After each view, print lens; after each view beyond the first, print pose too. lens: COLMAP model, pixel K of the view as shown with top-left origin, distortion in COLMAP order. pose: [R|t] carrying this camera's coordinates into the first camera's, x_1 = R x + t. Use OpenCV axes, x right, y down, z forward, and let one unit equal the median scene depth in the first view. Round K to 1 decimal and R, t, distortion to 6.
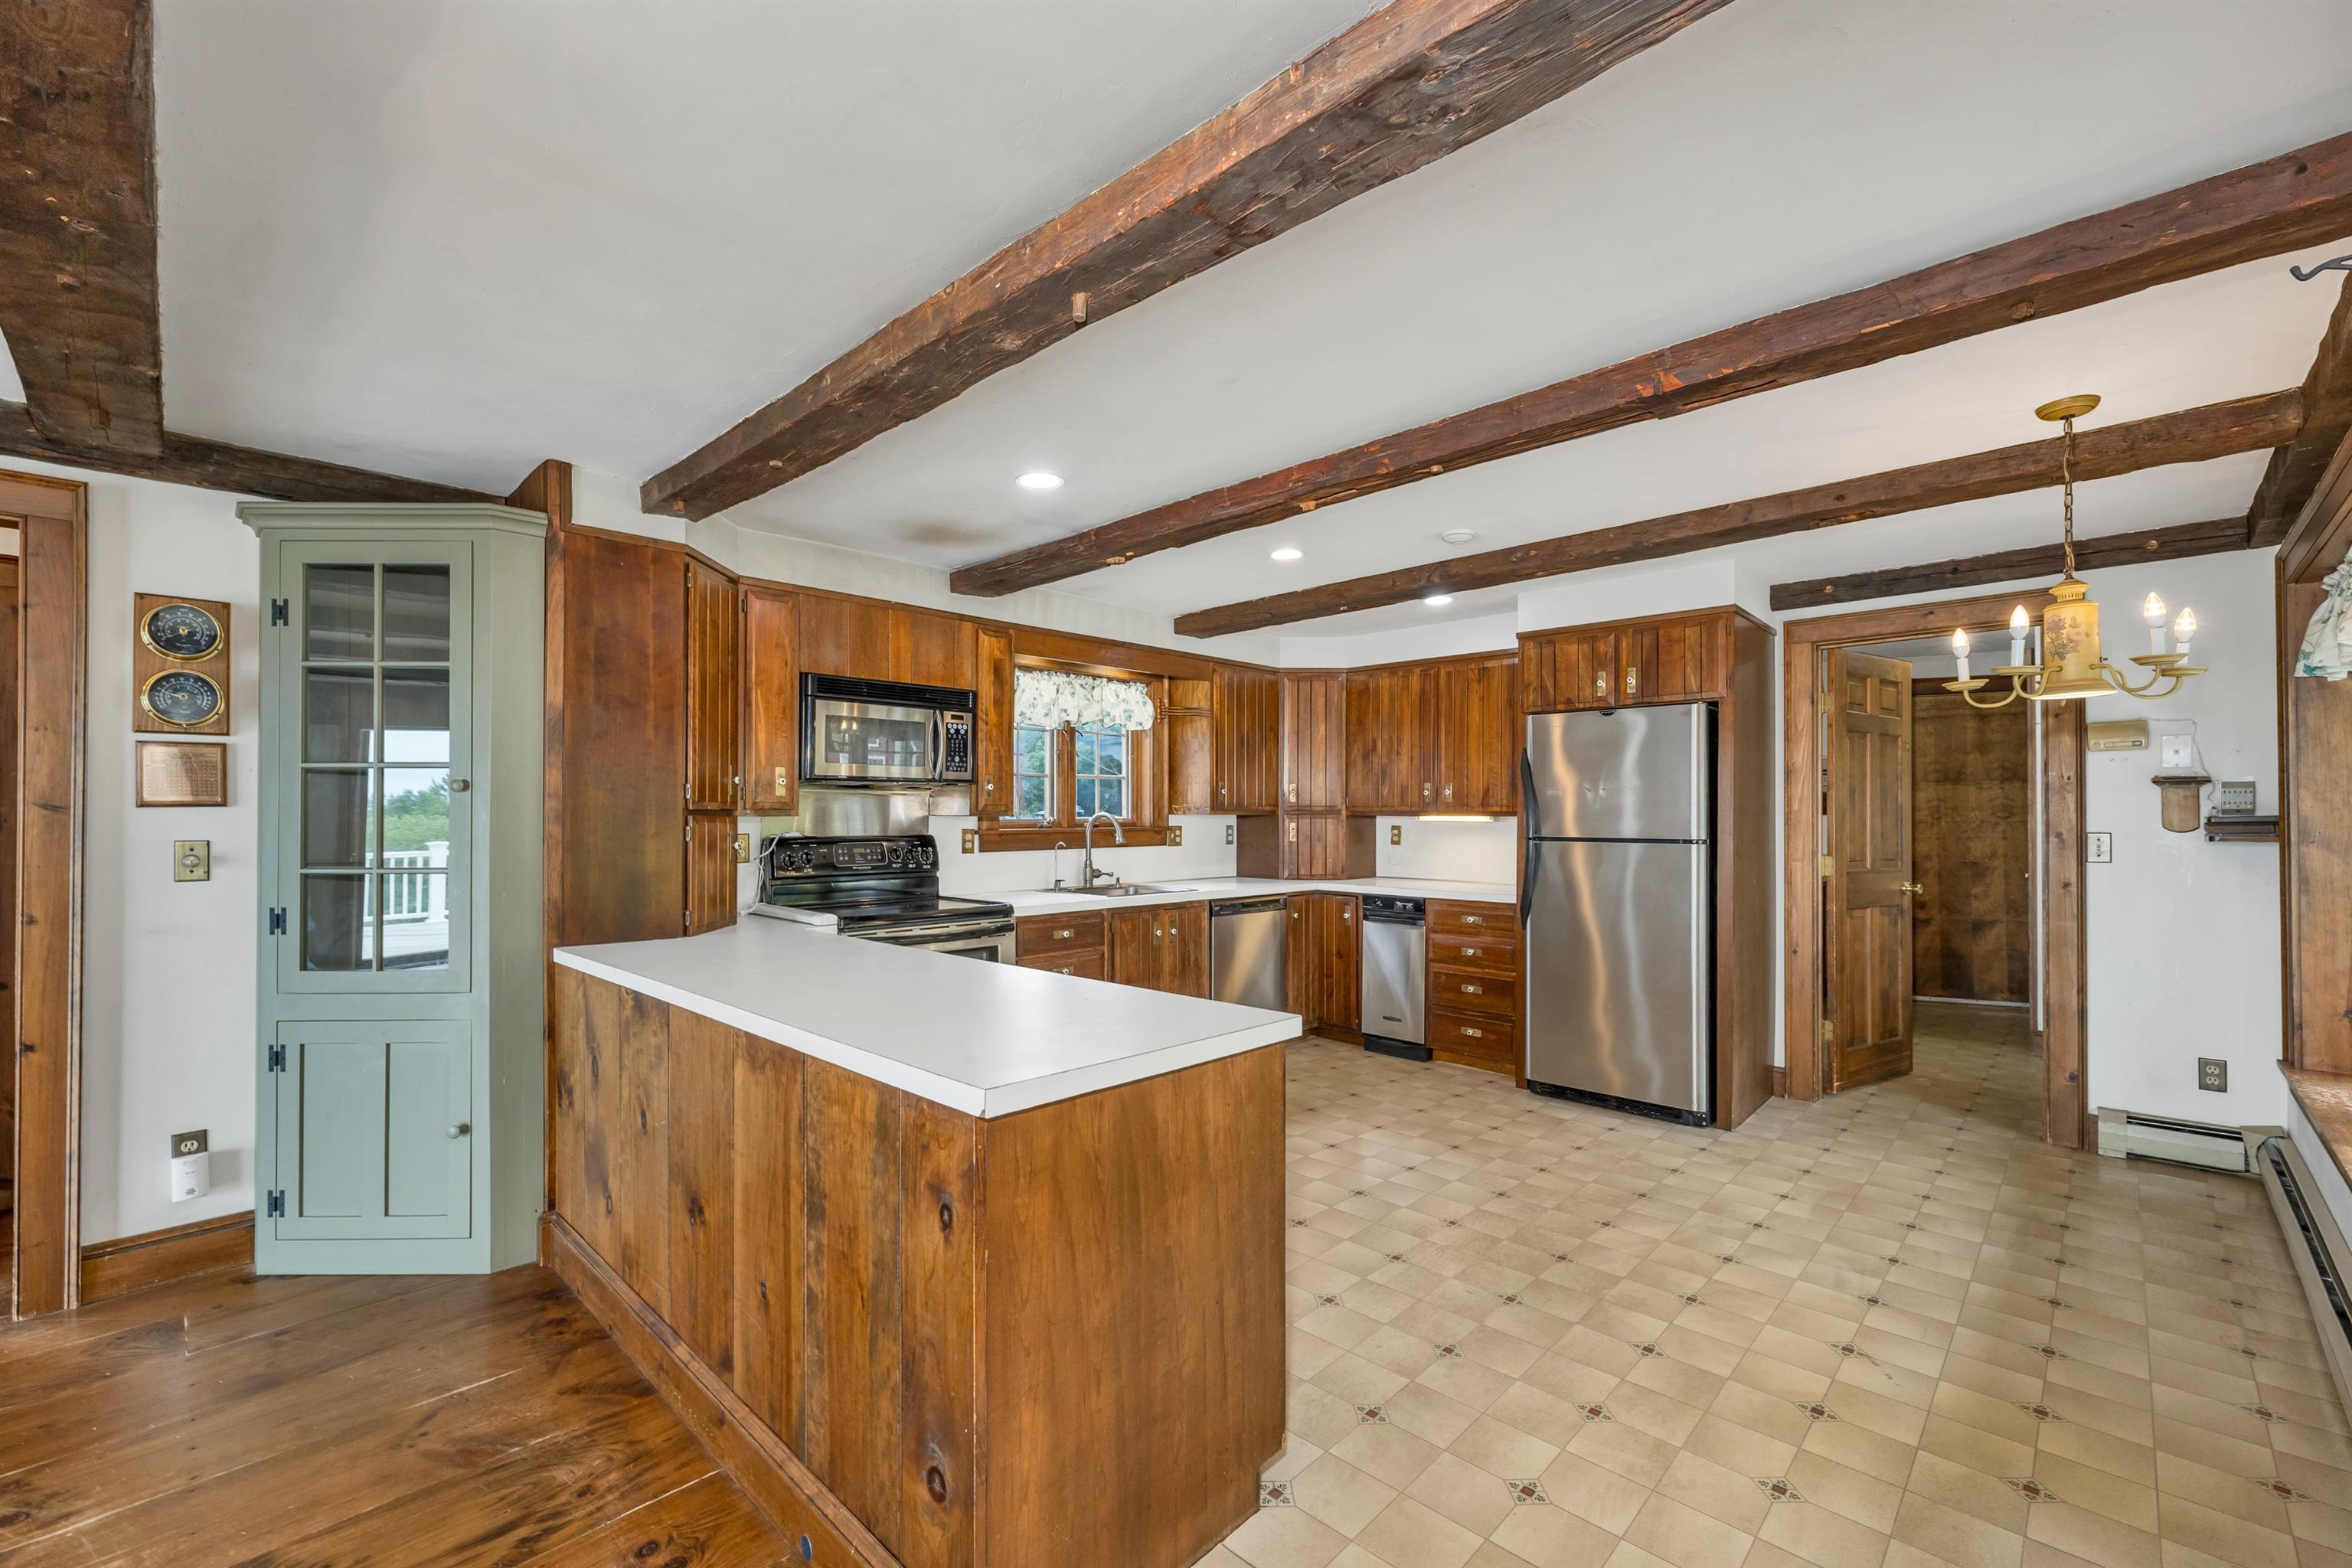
lens RADIAL K [[973.7, 0, 1169.4], [0, 973.7, 808.3], [0, 0, 1]] dist [-0.001106, 0.000048]
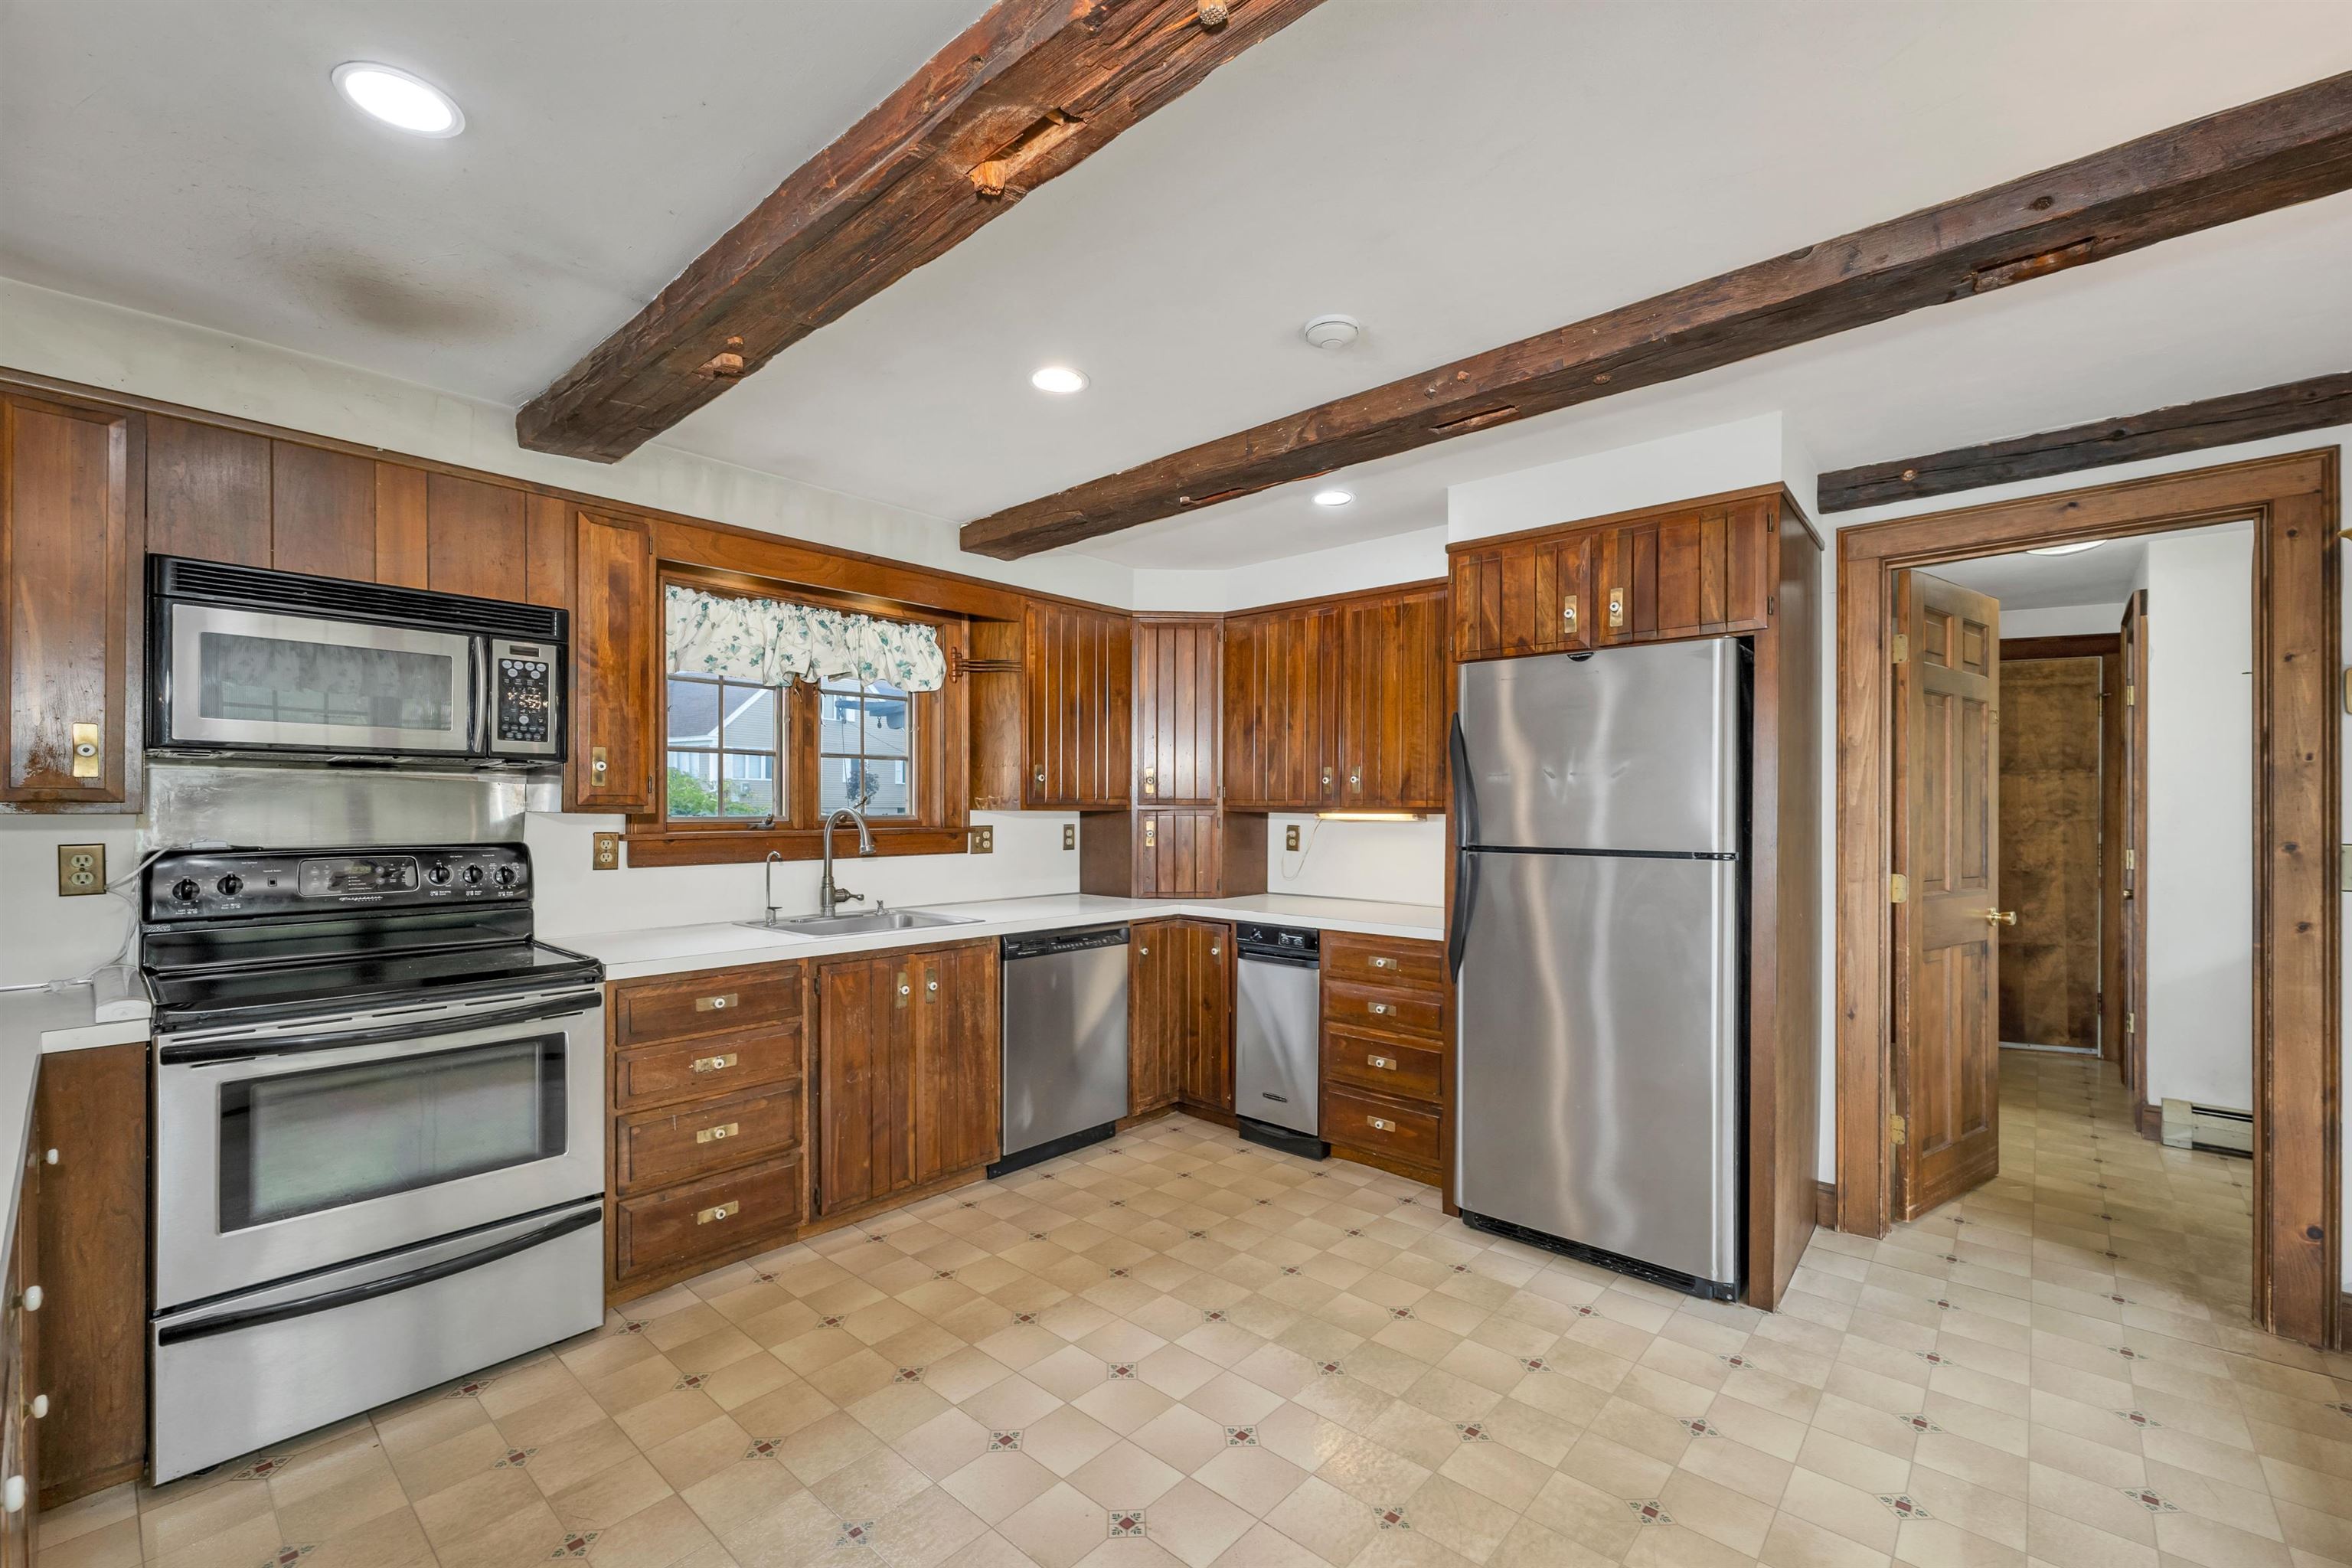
lens RADIAL K [[965.1, 0, 1153.2], [0, 965.1, 807.5], [0, 0, 1]] dist [-0.000583, -0.000208]
pose [[0.999733, 0.002086, 0.023027, 0.144350], [-0.002216, 0.999982, 0.005634, 0.000031], [-0.023015, -0.005684, 0.999719, 0.348038]]
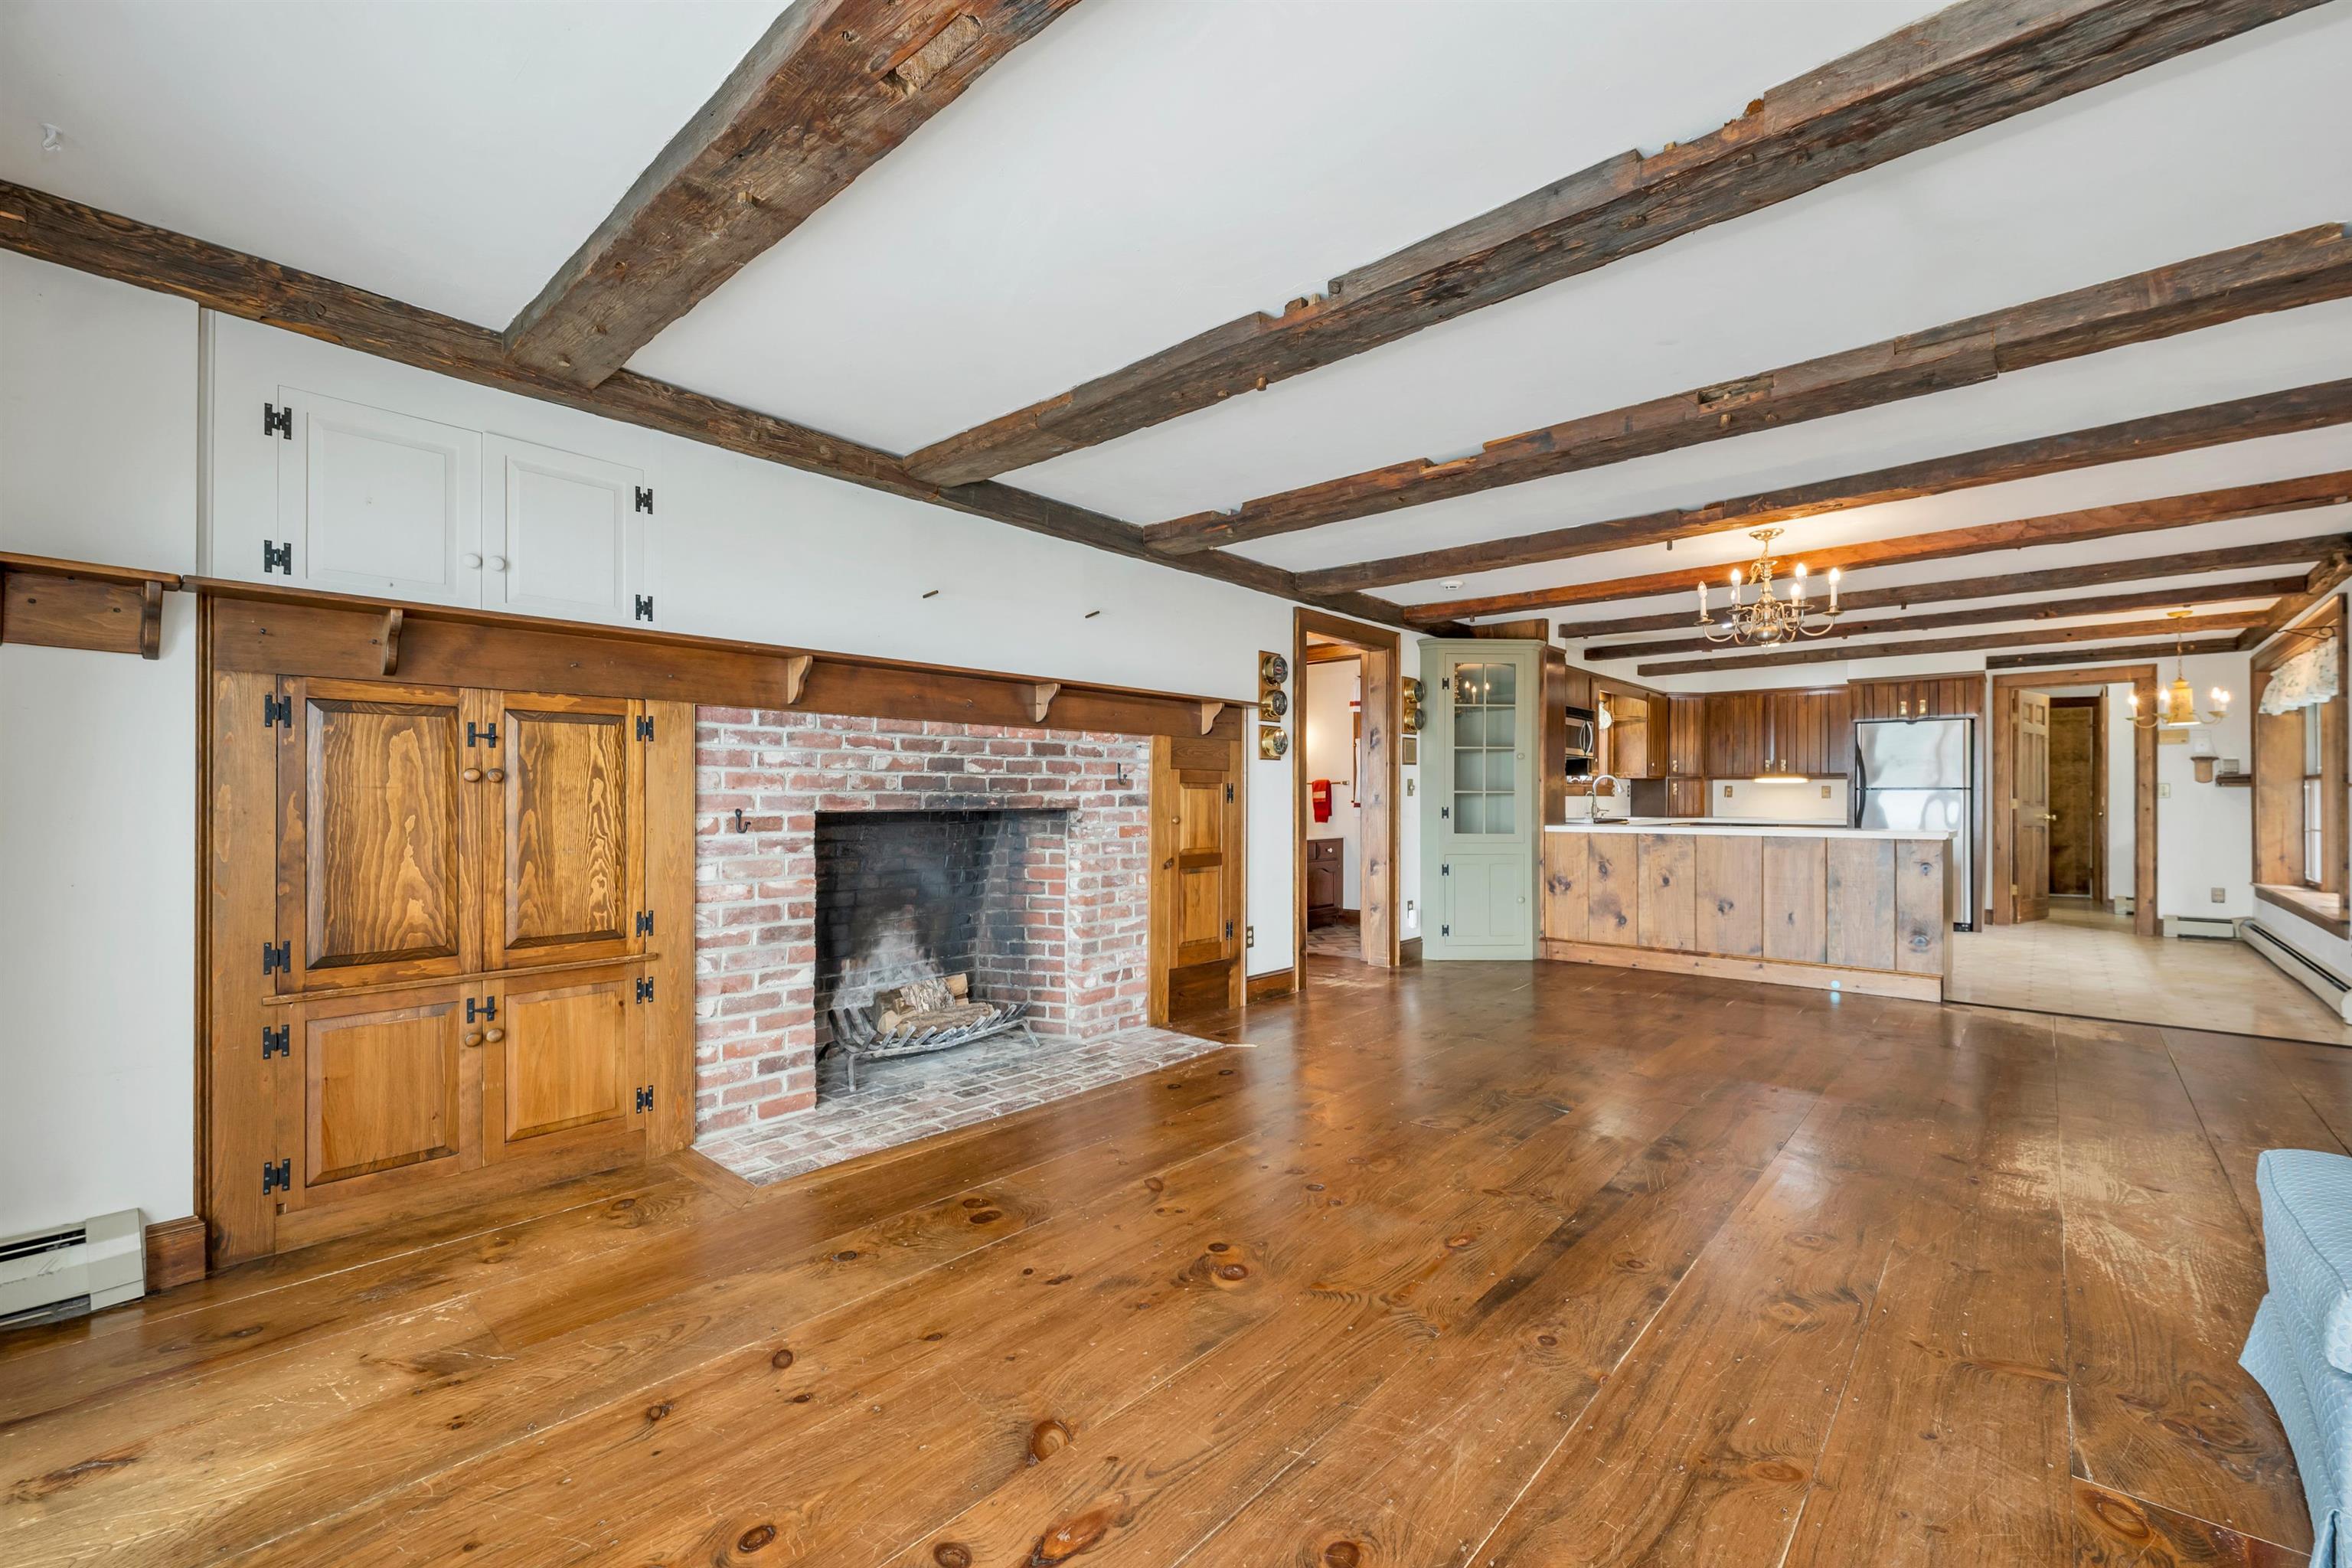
lens RADIAL K [[961.0, 0, 1175.7], [0, 961.0, 796.1], [0, 0, 1]] dist [-0.001846, -0.000353]
pose [[0.999592, 0.001461, 0.028509, -1.040705], [-0.001646, 0.999978, 0.006438, 0.036248], [-0.028499, -0.006482, 0.999573, -0.845765]]
